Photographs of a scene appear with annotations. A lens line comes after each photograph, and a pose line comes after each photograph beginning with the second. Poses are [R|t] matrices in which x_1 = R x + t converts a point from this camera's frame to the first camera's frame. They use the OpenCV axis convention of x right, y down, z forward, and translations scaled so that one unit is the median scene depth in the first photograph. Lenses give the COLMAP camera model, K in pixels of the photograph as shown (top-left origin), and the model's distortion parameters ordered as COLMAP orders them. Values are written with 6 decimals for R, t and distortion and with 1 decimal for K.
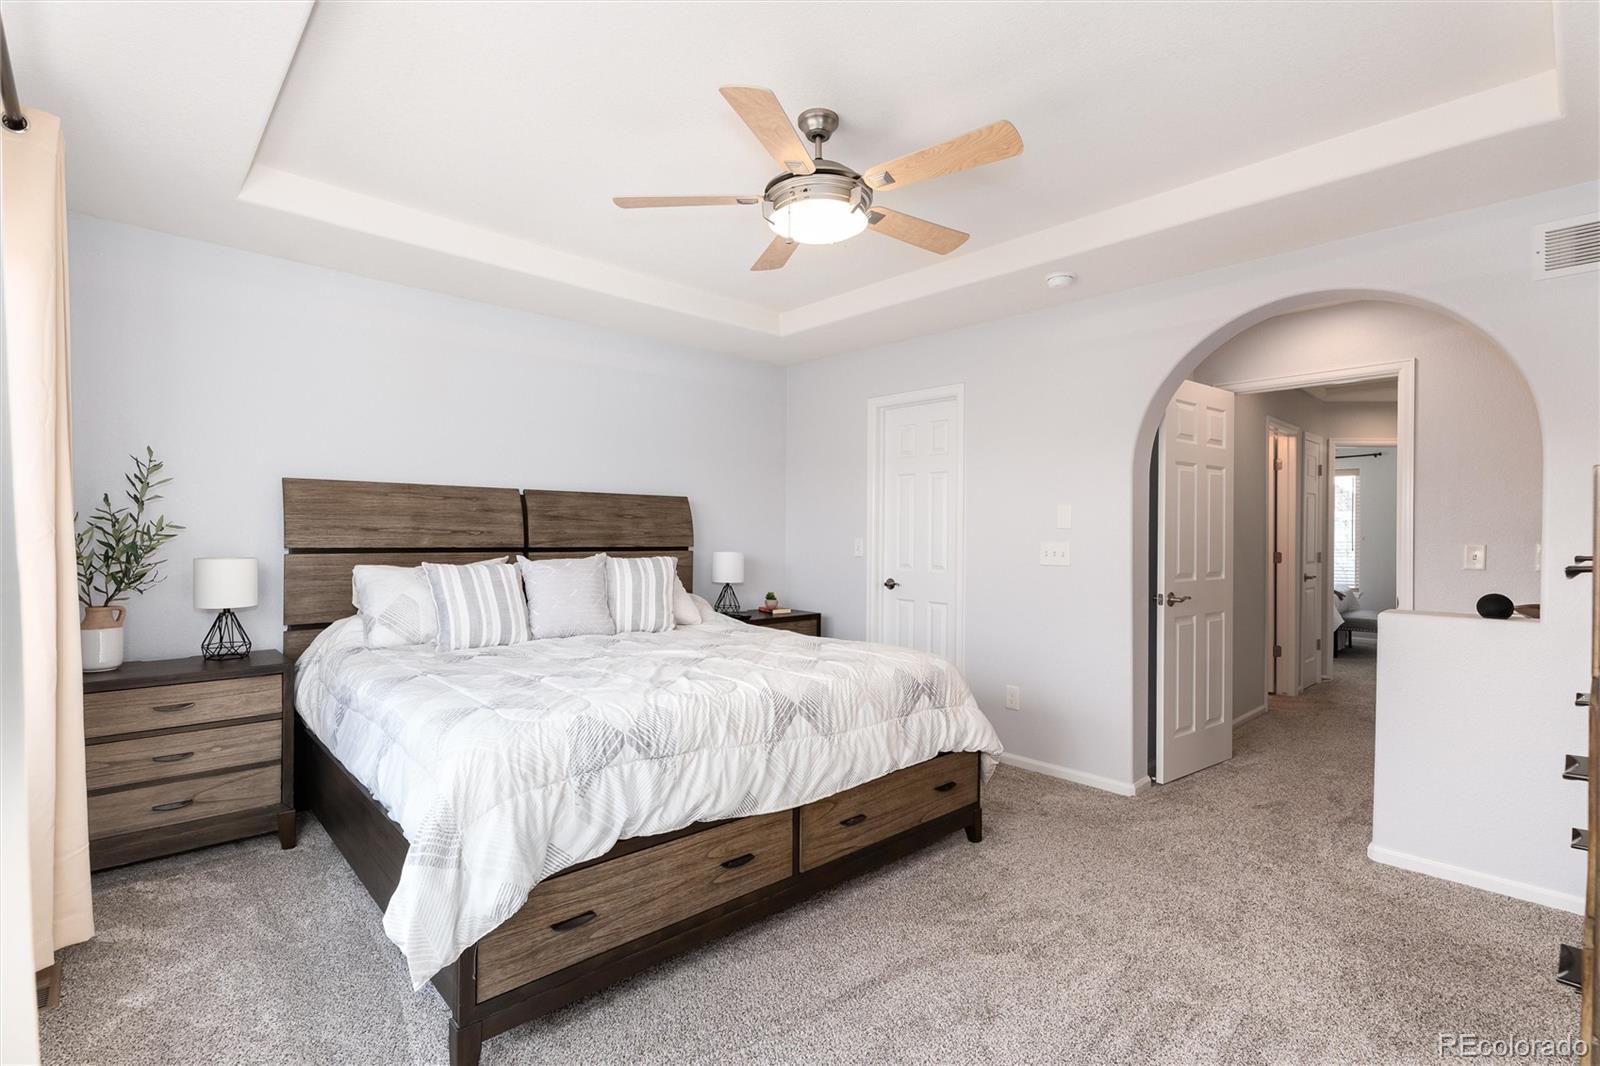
lens RADIAL K [[746.8, 0, 798.0], [0, 746.8, 541.7], [0, 0, 1]] dist [0.011425, 0.000831]
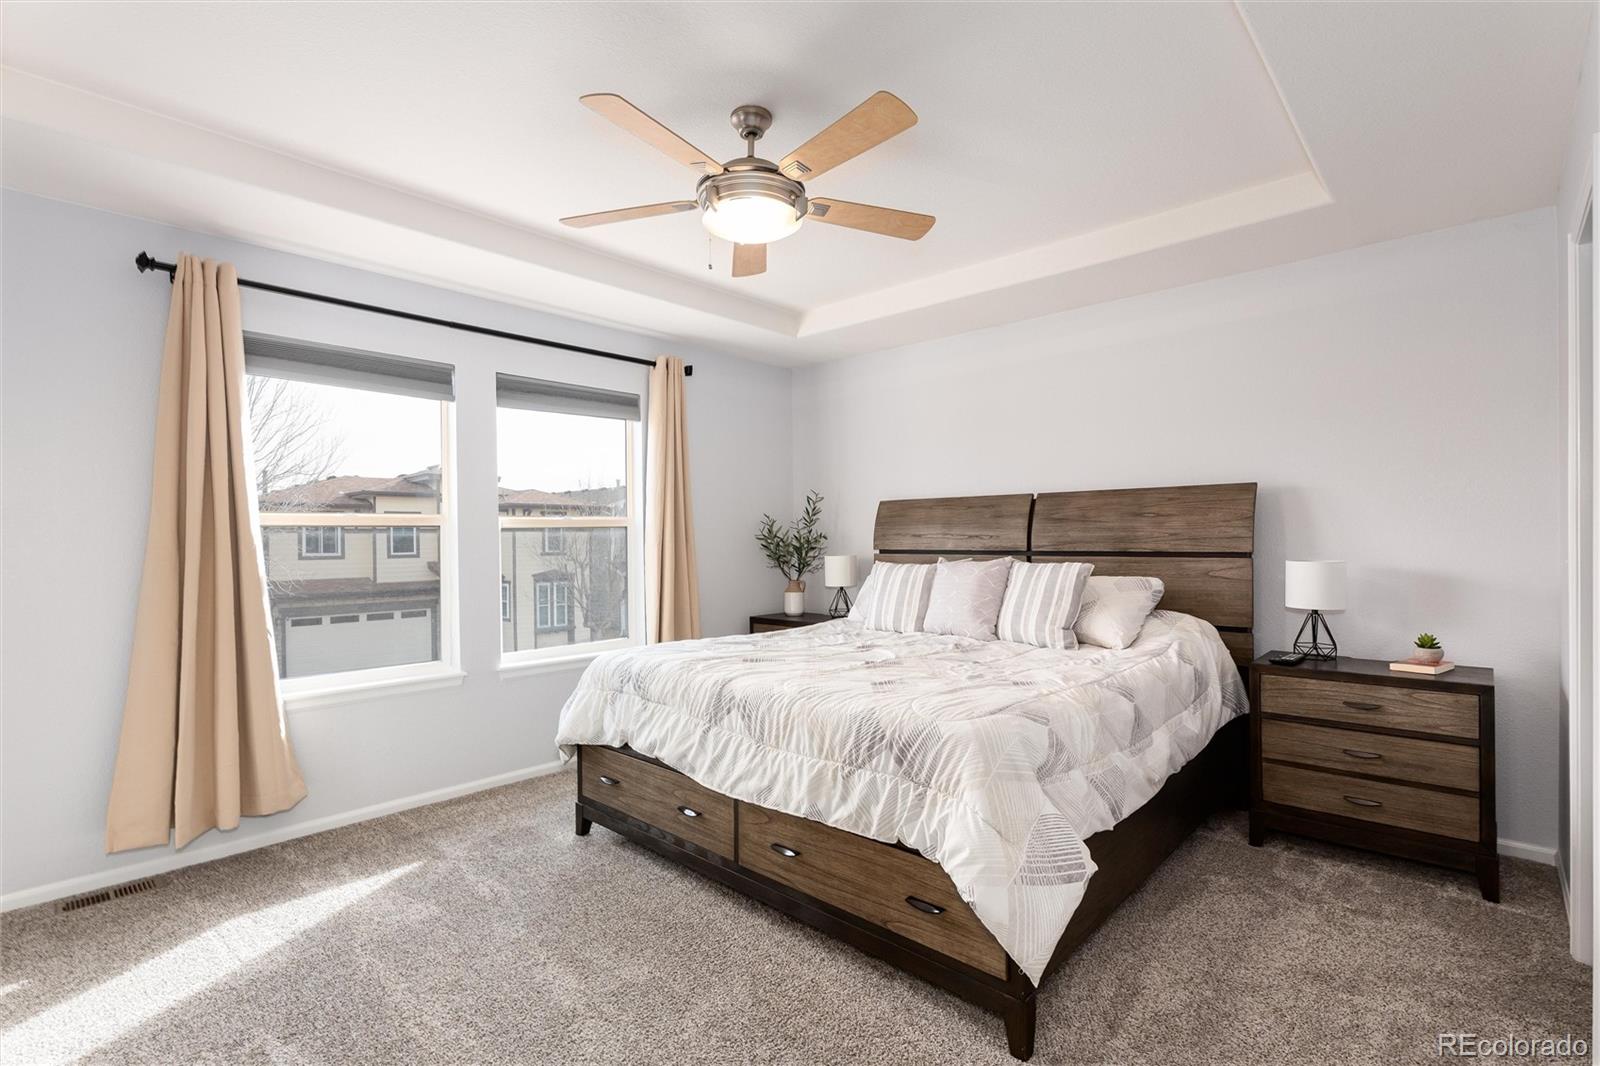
lens RADIAL K [[746.8, 0, 798.1], [0, 746.8, 537.5], [0, 0, 1]] dist [0.011425, 0.000831]
pose [[0.078736, -0.010620, -0.996839, 0.762100], [-0.000759, 0.999942, -0.010713, 0.000951], [0.996895, 0.001600, 0.078724, 0.726861]]
